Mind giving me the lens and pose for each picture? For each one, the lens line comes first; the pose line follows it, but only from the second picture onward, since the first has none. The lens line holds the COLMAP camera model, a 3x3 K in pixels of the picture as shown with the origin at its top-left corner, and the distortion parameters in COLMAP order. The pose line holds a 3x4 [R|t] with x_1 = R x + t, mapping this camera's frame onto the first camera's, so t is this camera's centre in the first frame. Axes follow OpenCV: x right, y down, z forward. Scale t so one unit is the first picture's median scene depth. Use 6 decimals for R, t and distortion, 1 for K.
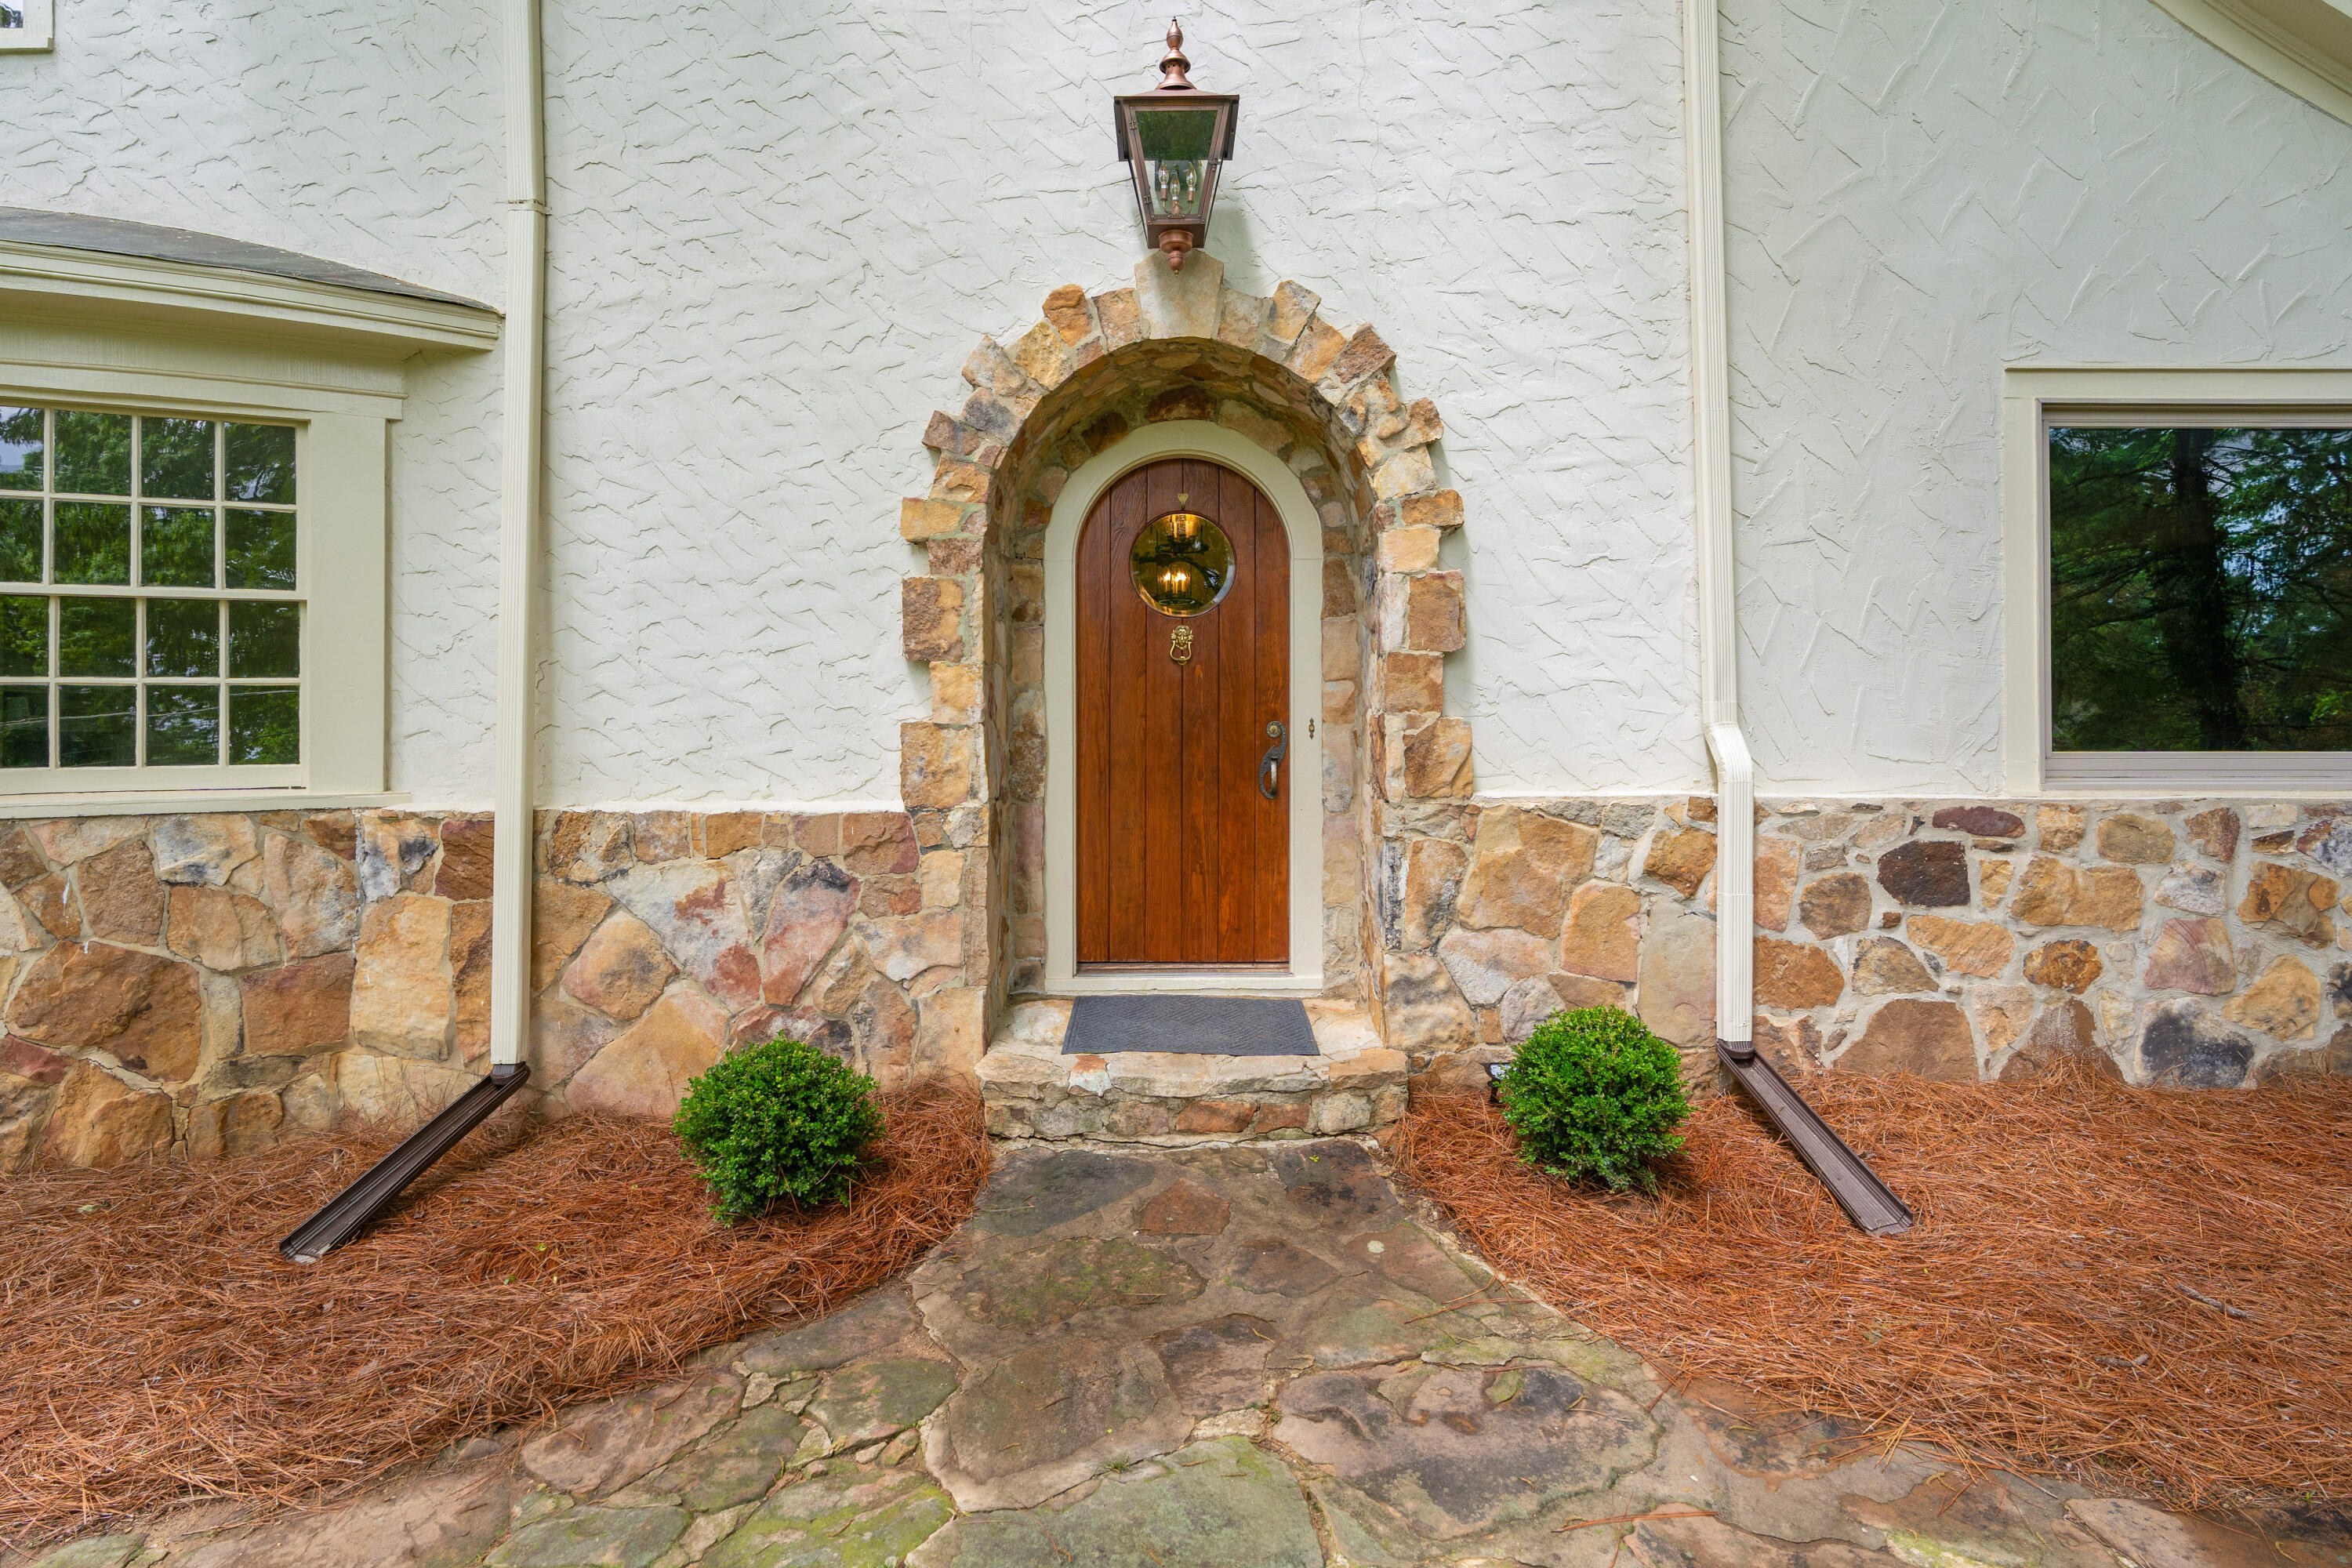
lens RADIAL K [[1142.7, 0, 1171.6], [0, 1142.7, 732.2], [0, 0, 1]] dist [-0.007793, 0.000750]
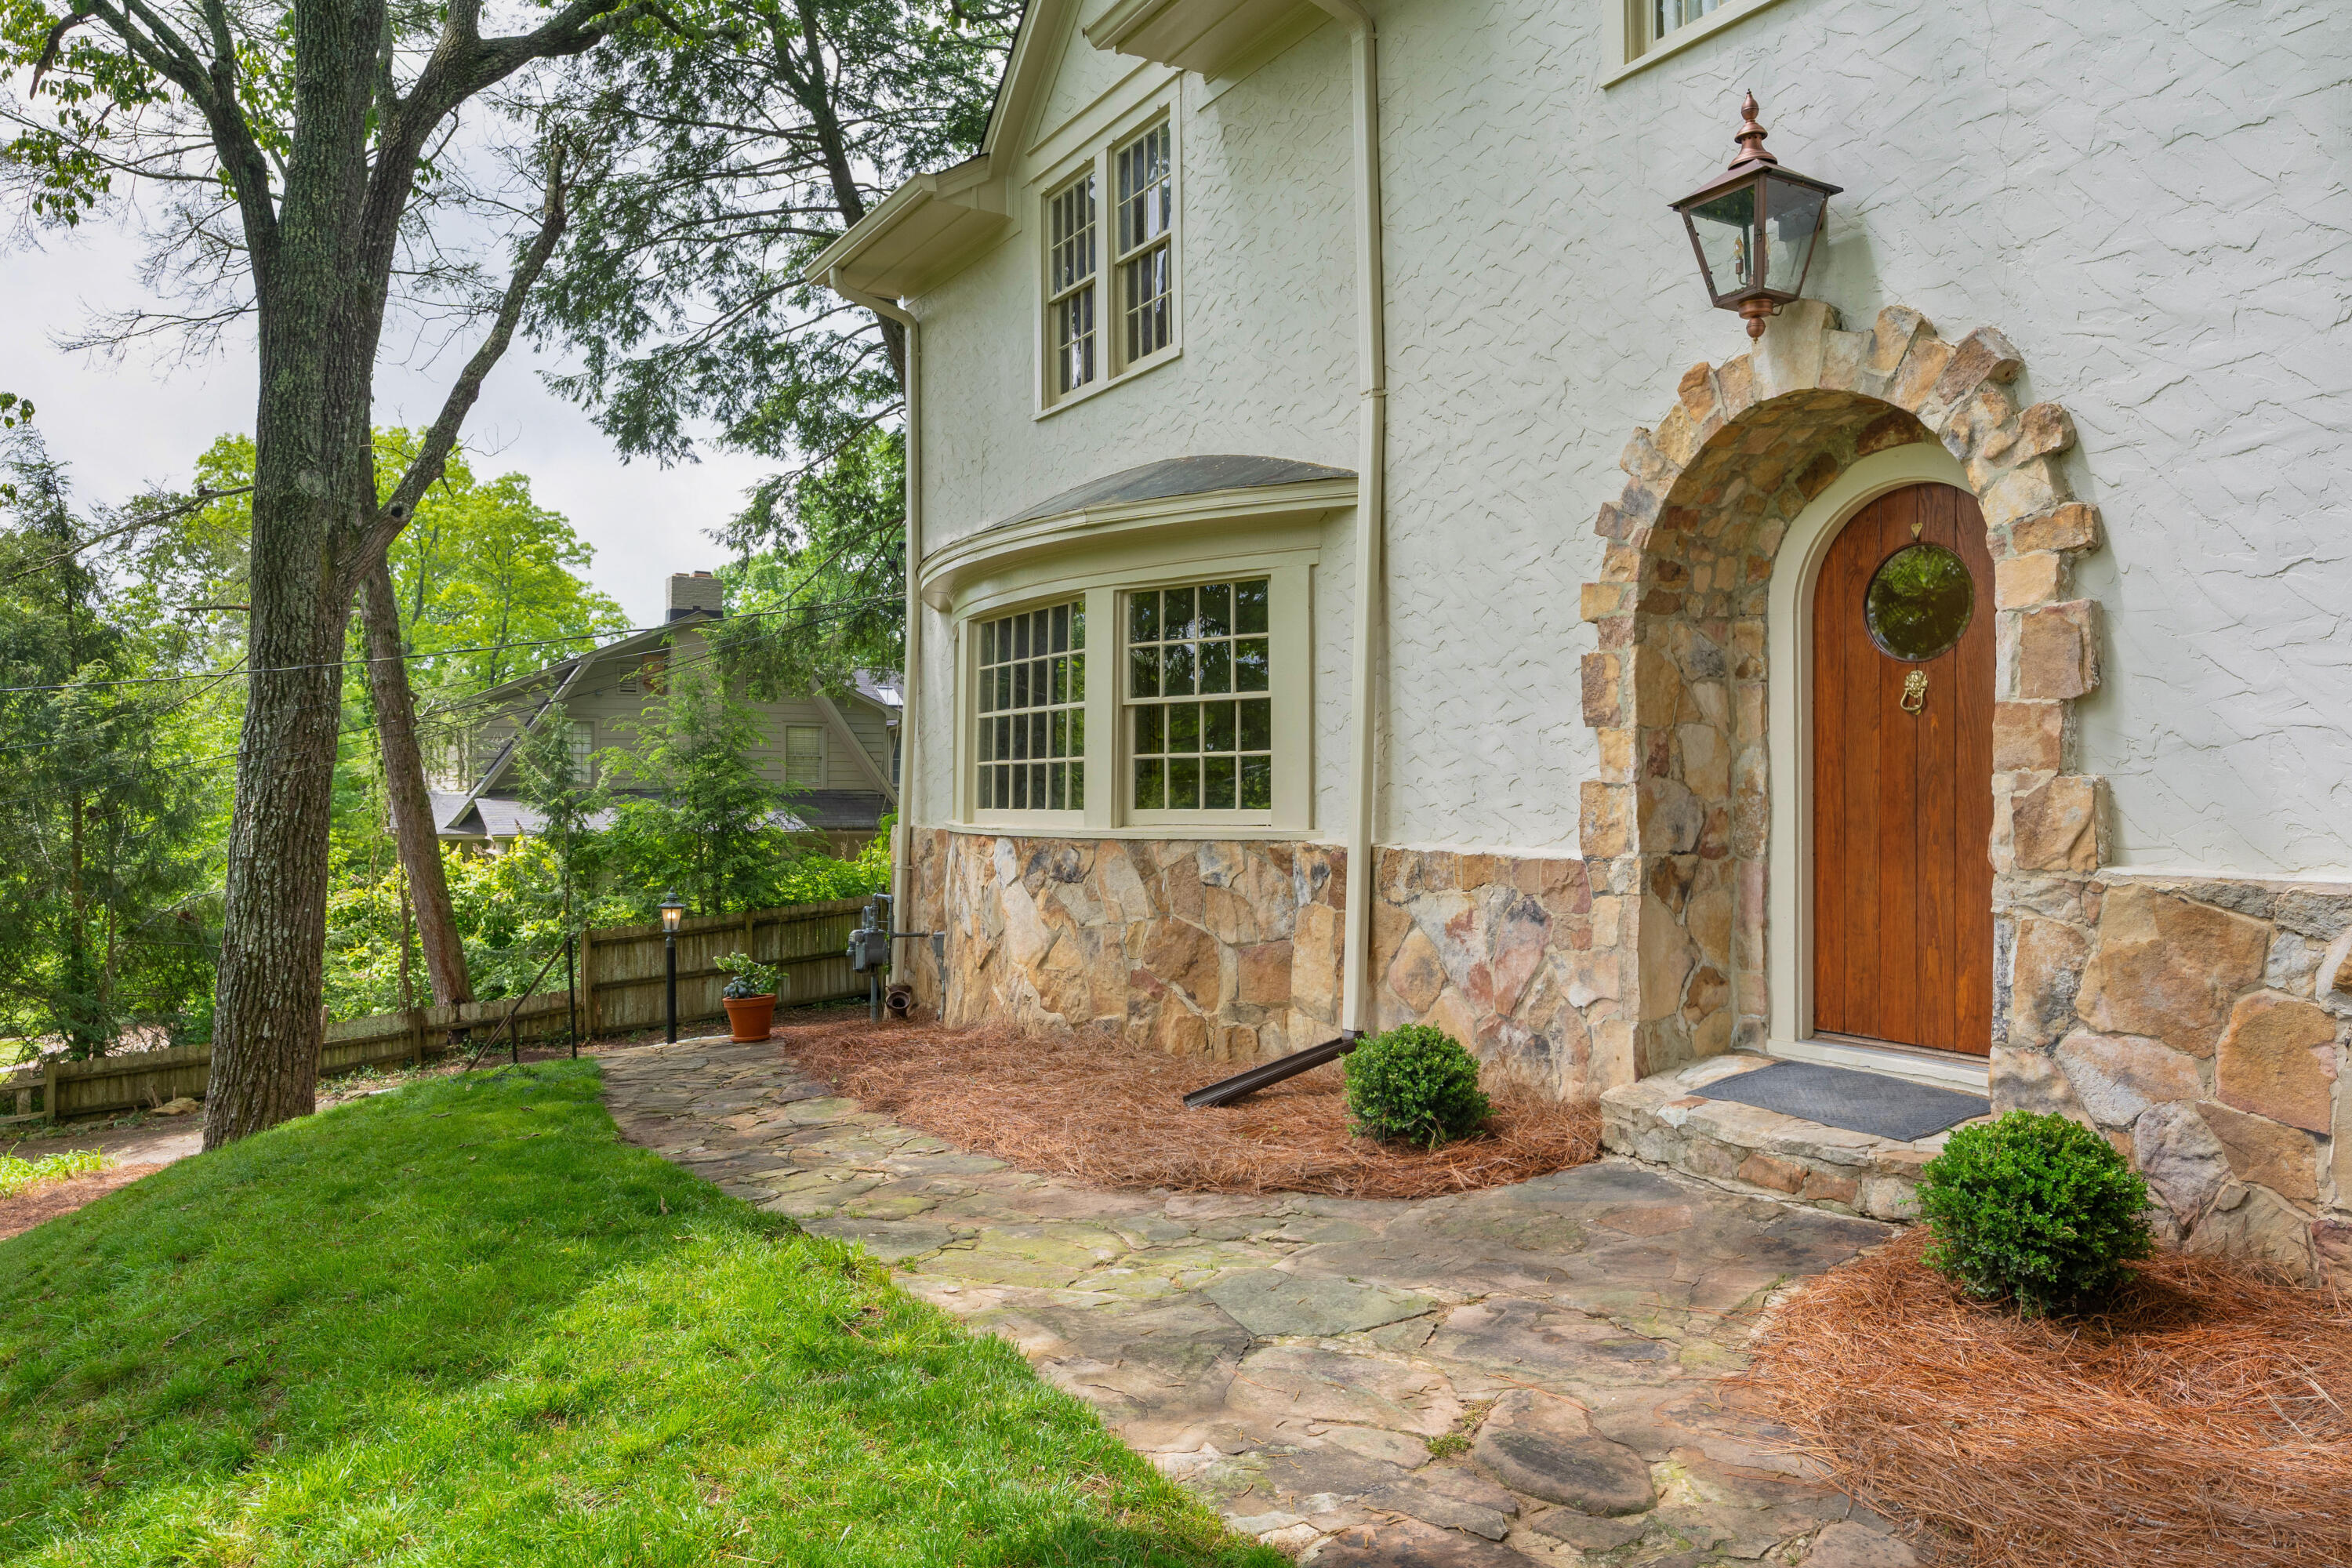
lens RADIAL K [[1600.8, 0, 1176.7], [0, 1600.8, 758.6], [0, 0, 1]] dist [0.004110, 0.003121]
pose [[0.524238, -0.010538, -0.851507, 0.910459], [0.007901, 0.999941, -0.007511, -0.022502], [0.851535, -0.002790, 0.524290, -0.180315]]
